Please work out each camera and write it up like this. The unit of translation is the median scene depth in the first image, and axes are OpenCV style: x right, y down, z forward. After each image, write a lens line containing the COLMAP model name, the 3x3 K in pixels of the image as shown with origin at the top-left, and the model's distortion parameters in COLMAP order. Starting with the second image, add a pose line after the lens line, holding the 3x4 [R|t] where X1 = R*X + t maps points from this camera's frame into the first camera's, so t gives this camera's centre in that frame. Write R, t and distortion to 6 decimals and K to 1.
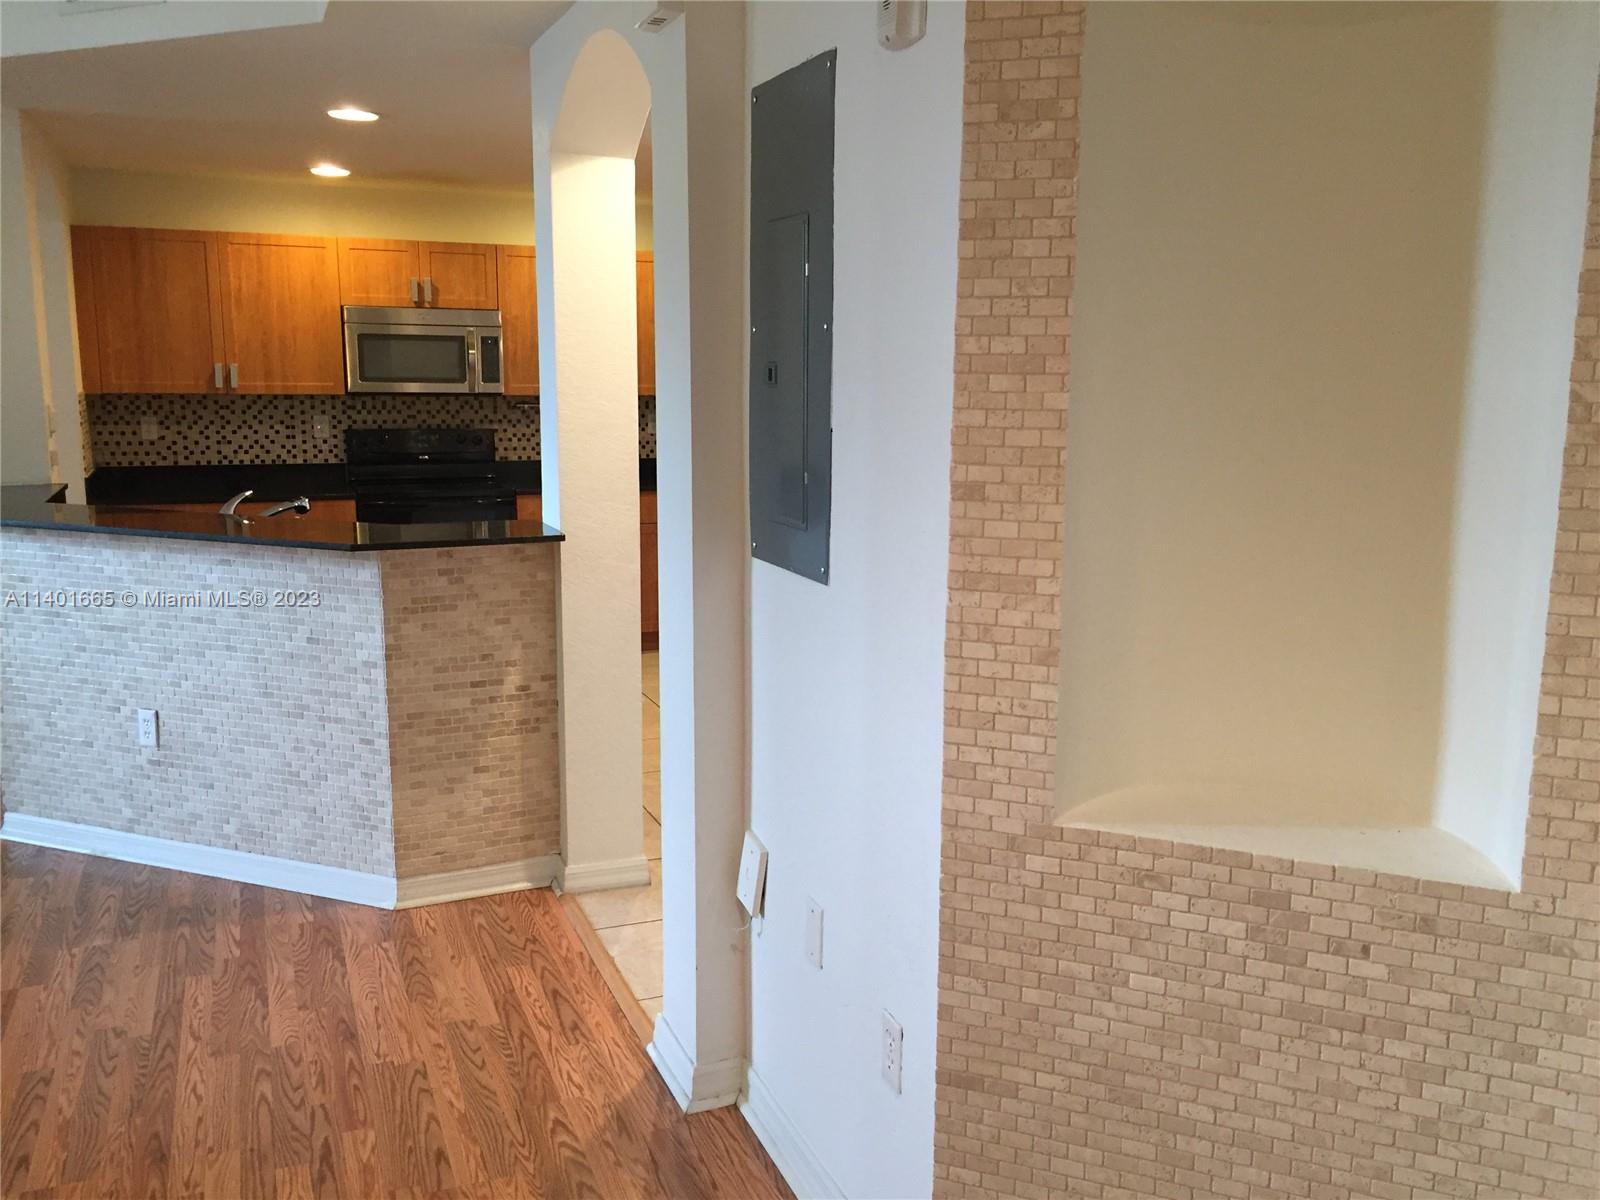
lens RADIAL K [[1361.0, 0, 808.9], [0, 1361.0, 595.0], [0, 0, 1]] dist [0.081348, -0.097768]
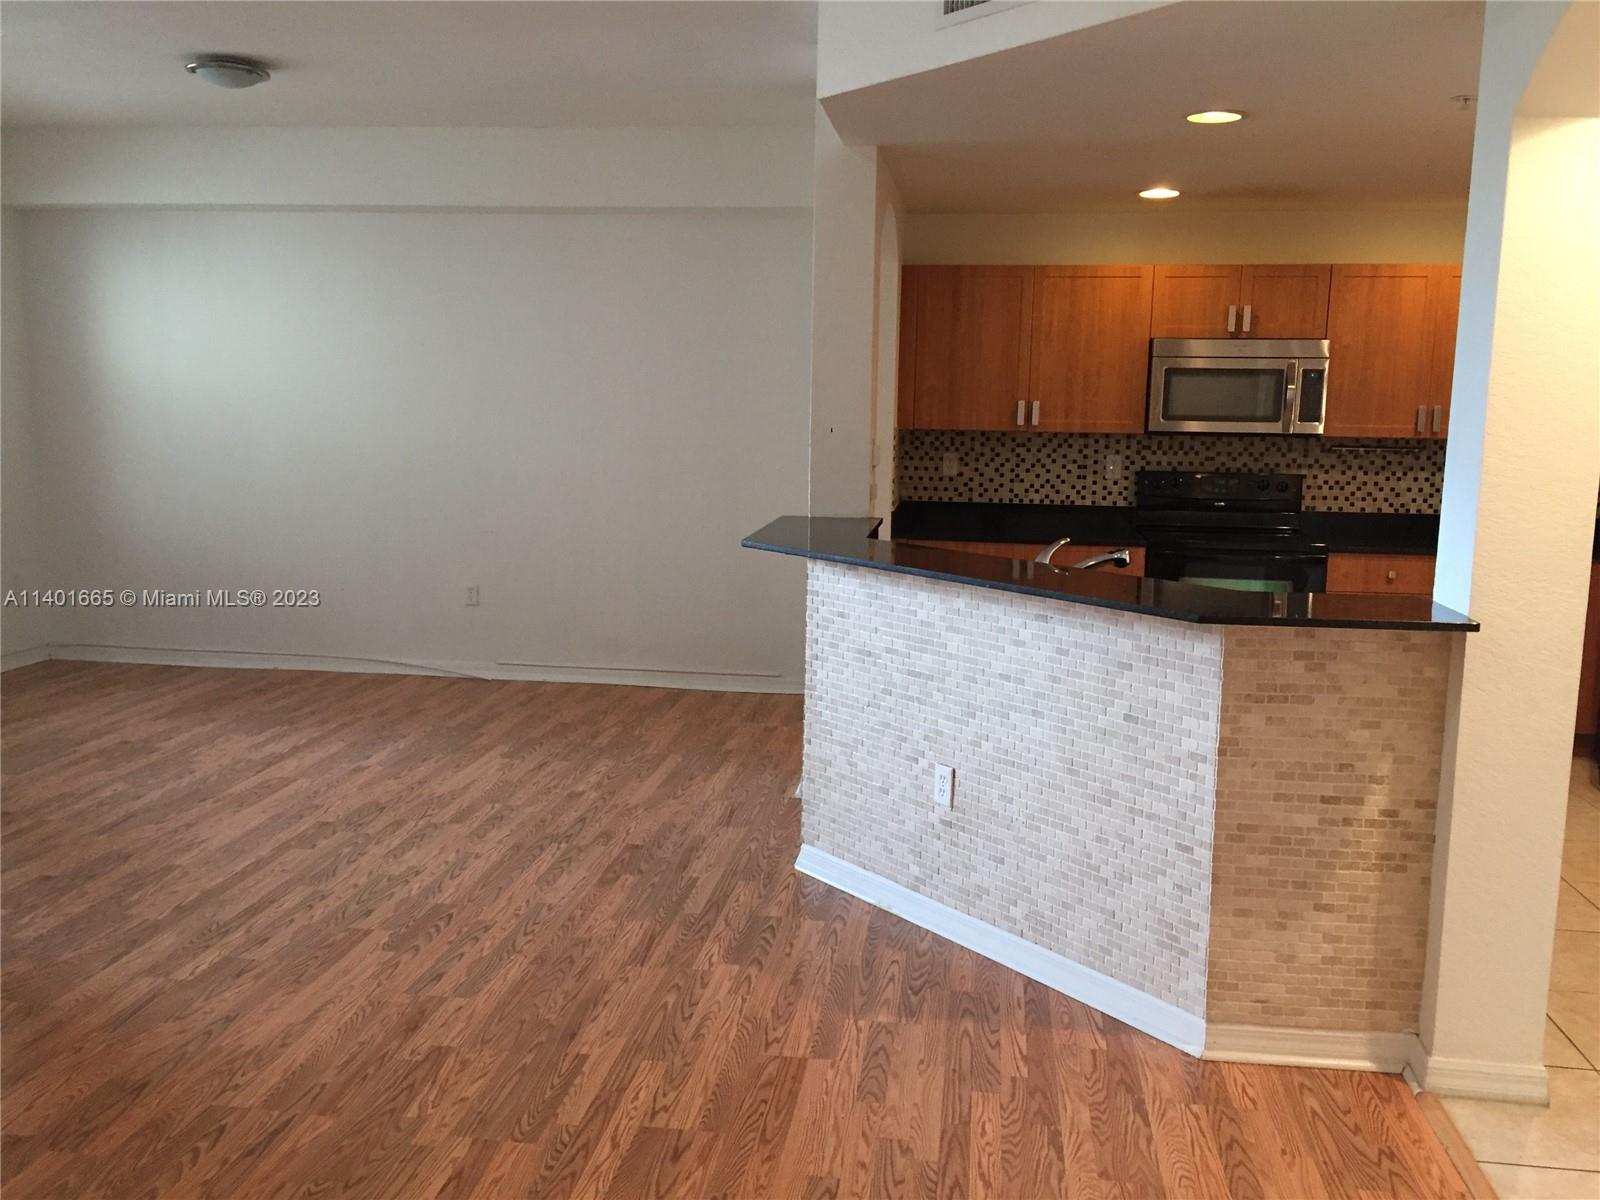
lens RADIAL K [[1361.0, 0, 802.8], [0, 1361.0, 590.7], [0, 0, 1]] dist [0.081348, -0.097768]
pose [[0.864158, 0.078368, -0.497081, -0.071205], [-0.094189, 0.995531, -0.006793, -0.012556], [0.494327, 0.052690, 0.867678, 0.091208]]
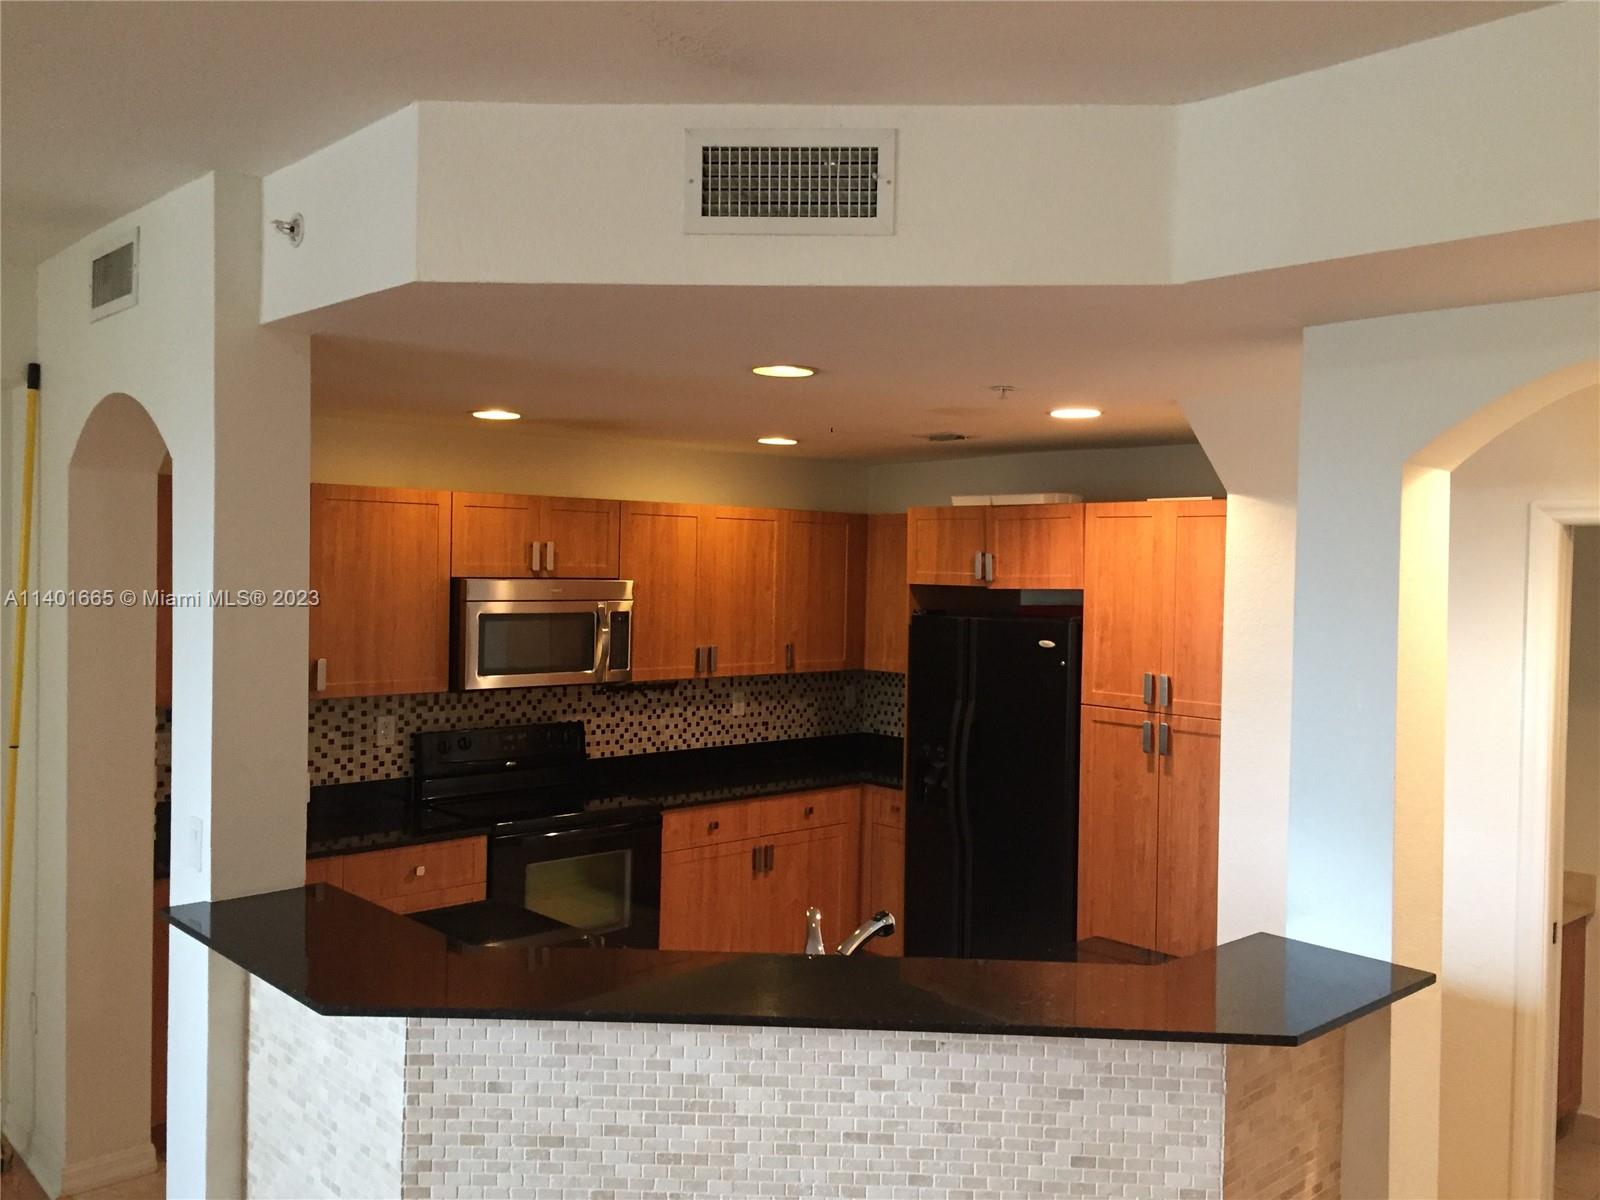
lens RADIAL K [[1361.0, 0, 806.3], [0, 1361.0, 592.8], [0, 0, 1]] dist [0.081348, -0.097768]
pose [[0.941518, 0.001635, 0.336958, -0.421216], [0.046795, 0.989664, -0.135555, -0.091409], [-0.333697, 0.143395, 0.931710, 0.228944]]
